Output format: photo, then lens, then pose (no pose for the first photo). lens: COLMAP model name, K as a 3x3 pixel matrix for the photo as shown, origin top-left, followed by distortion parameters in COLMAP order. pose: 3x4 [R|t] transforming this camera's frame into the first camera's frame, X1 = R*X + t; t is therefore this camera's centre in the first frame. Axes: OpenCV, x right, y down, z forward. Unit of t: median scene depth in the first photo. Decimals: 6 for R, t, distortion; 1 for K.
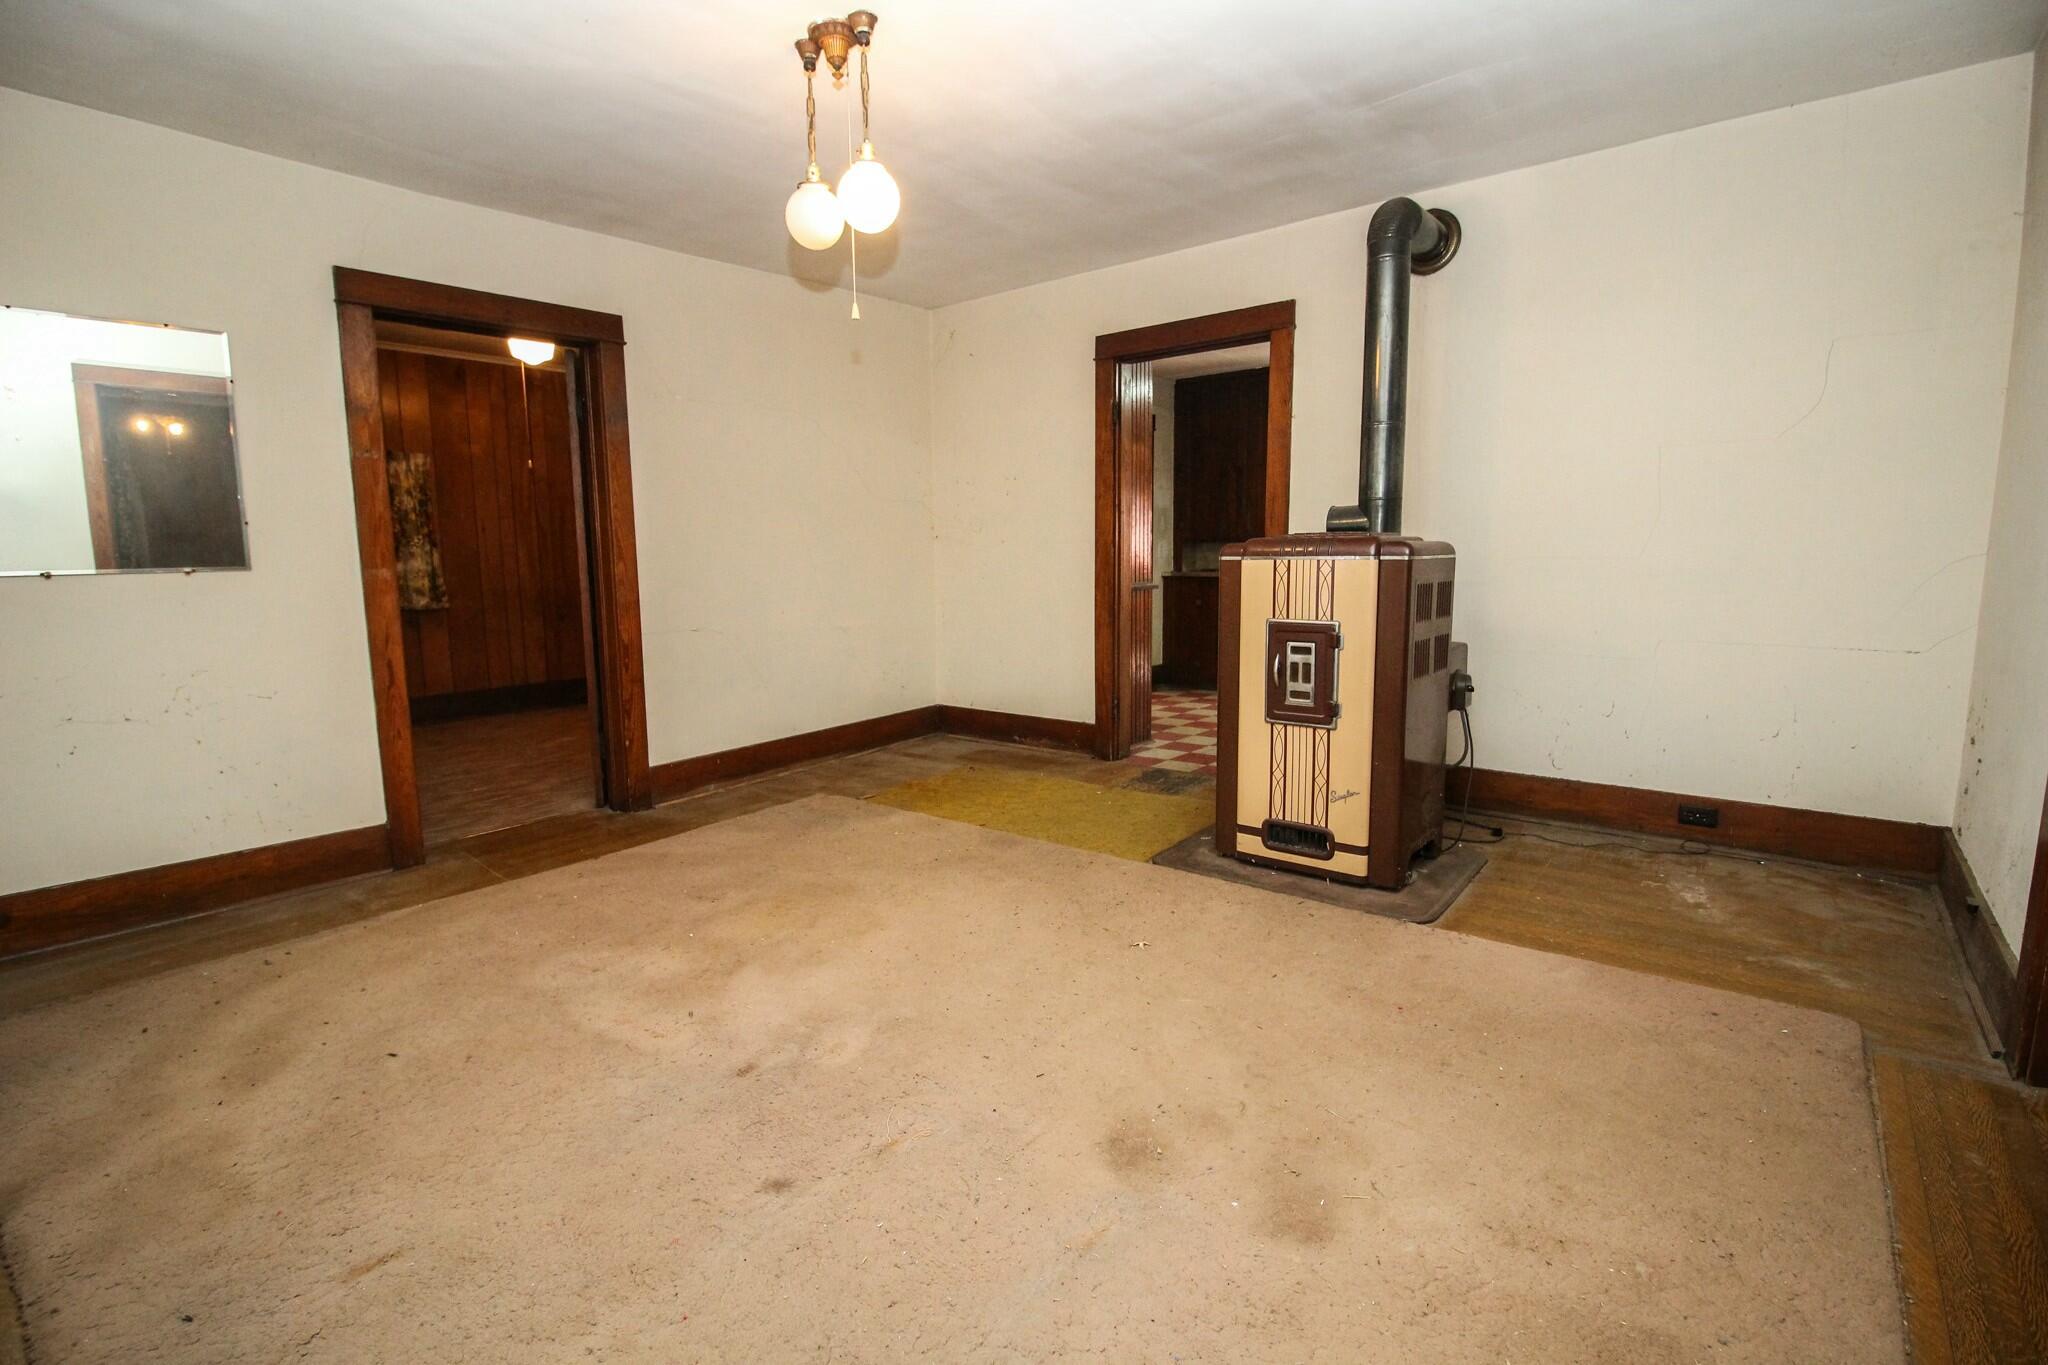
lens RADIAL K [[949.4, 0, 1032.4], [0, 949.4, 670.7], [0, 0, 1]] dist [-0.004391, -0.001902]
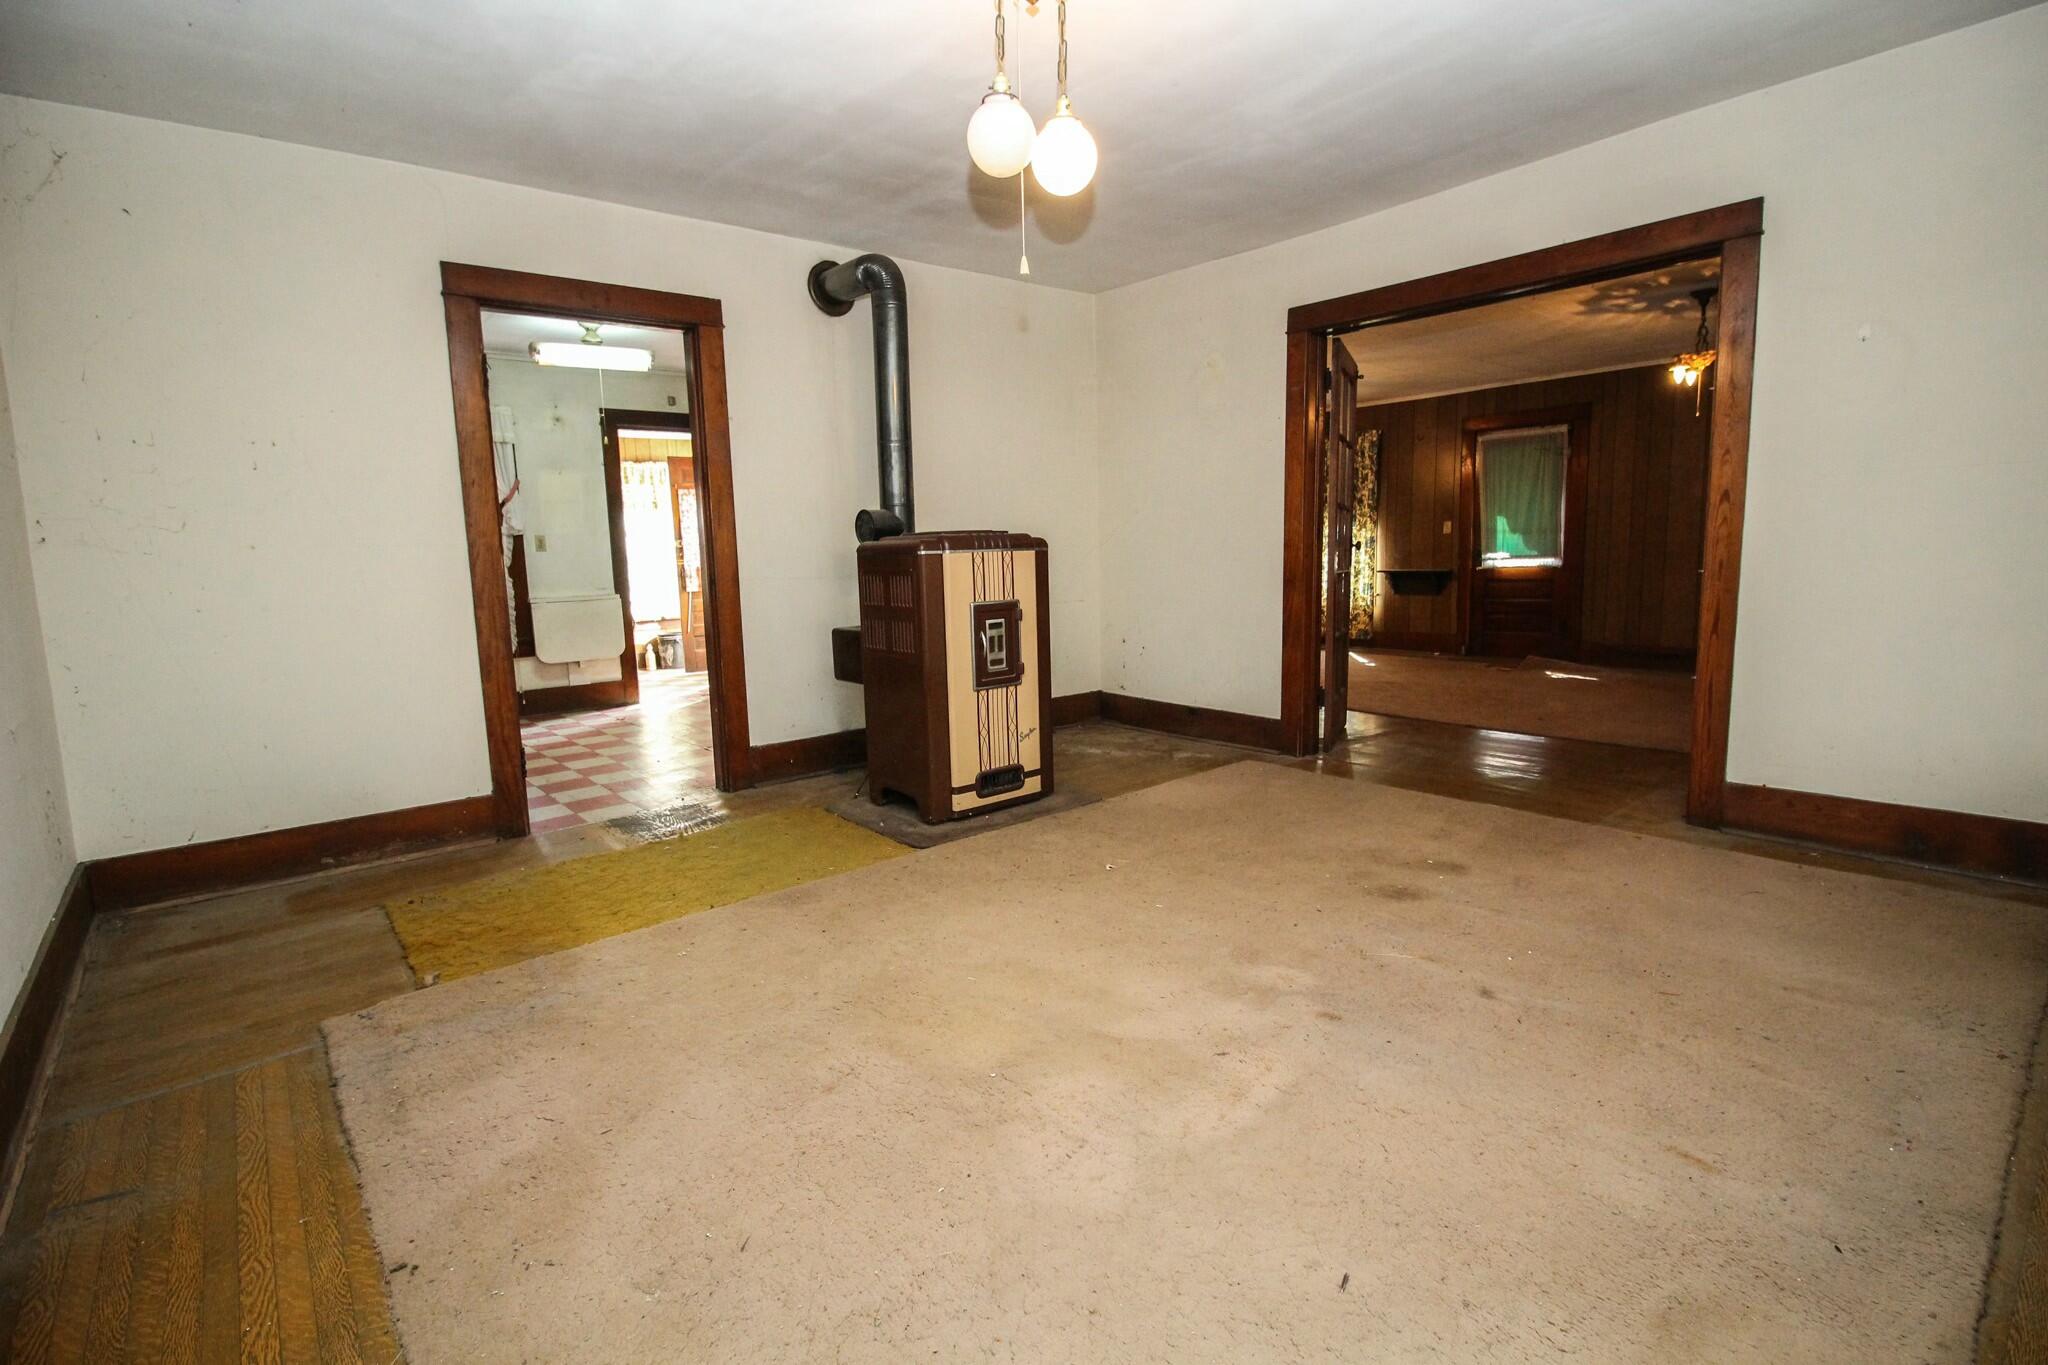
lens RADIAL K [[949.4, 0, 1028.9], [0, 949.4, 674.0], [0, 0, 1]] dist [-0.004391, -0.001902]
pose [[0.196679, -0.125810, 0.972363, -0.898291], [0.150671, 0.983832, 0.096817, -0.071596], [-0.968822, 0.127465, 0.212455, 0.699817]]
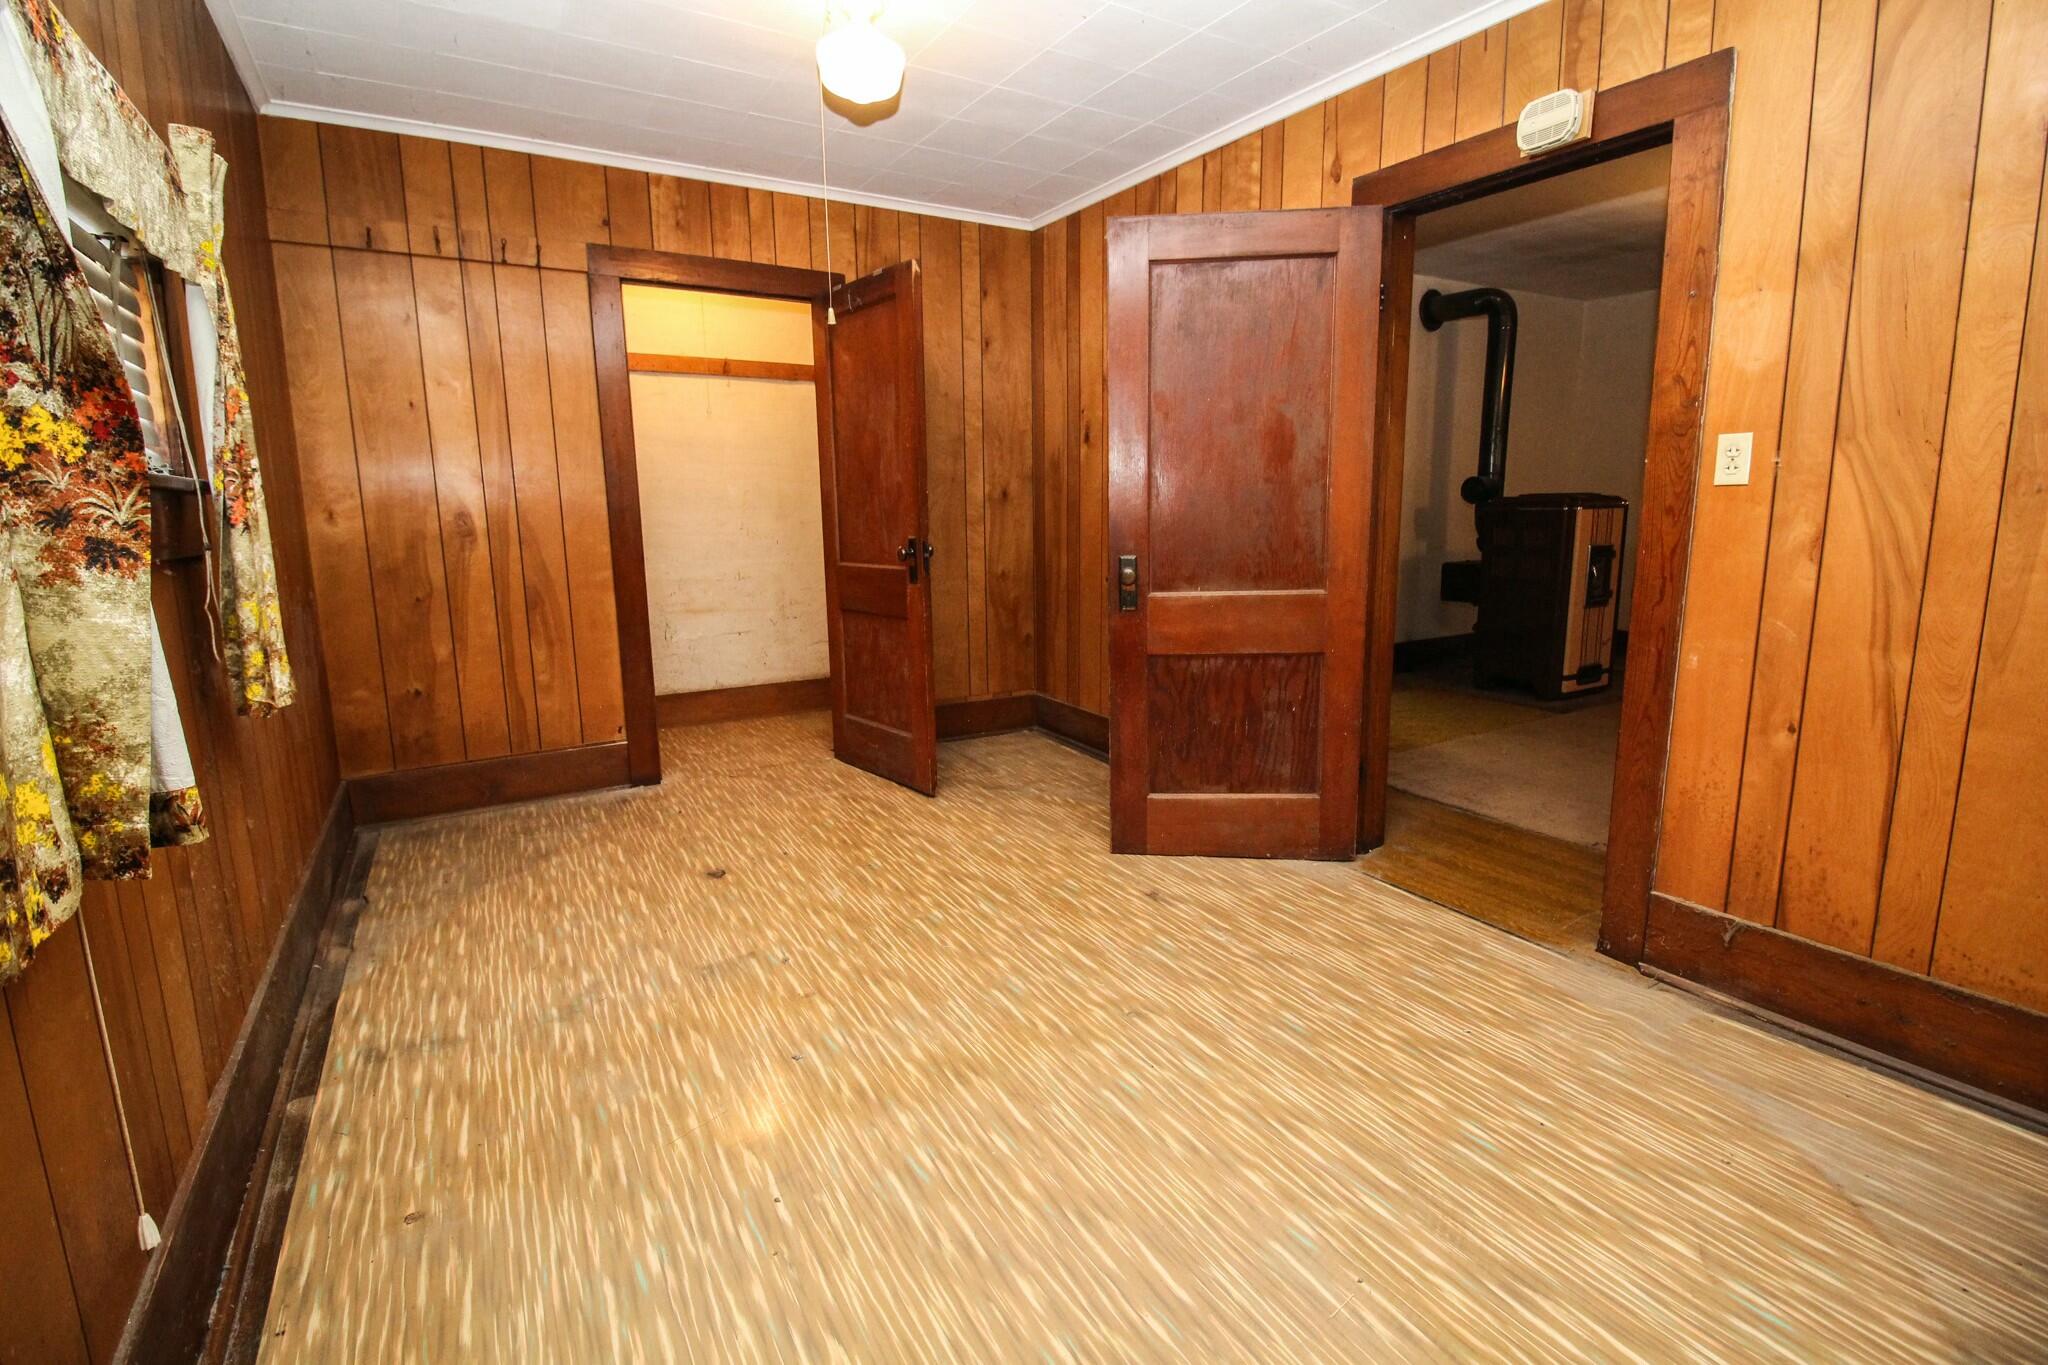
lens RADIAL K [[949.4, 0, 1024.9], [0, 949.4, 673.5], [0, 0, 1]] dist [-0.004391, -0.001902]
pose [[0.371978, -0.156275, 0.914992, -1.677601], [0.134001, 0.984441, 0.113660, -0.154396], [-0.918518, 0.080331, 0.387132, 1.293202]]
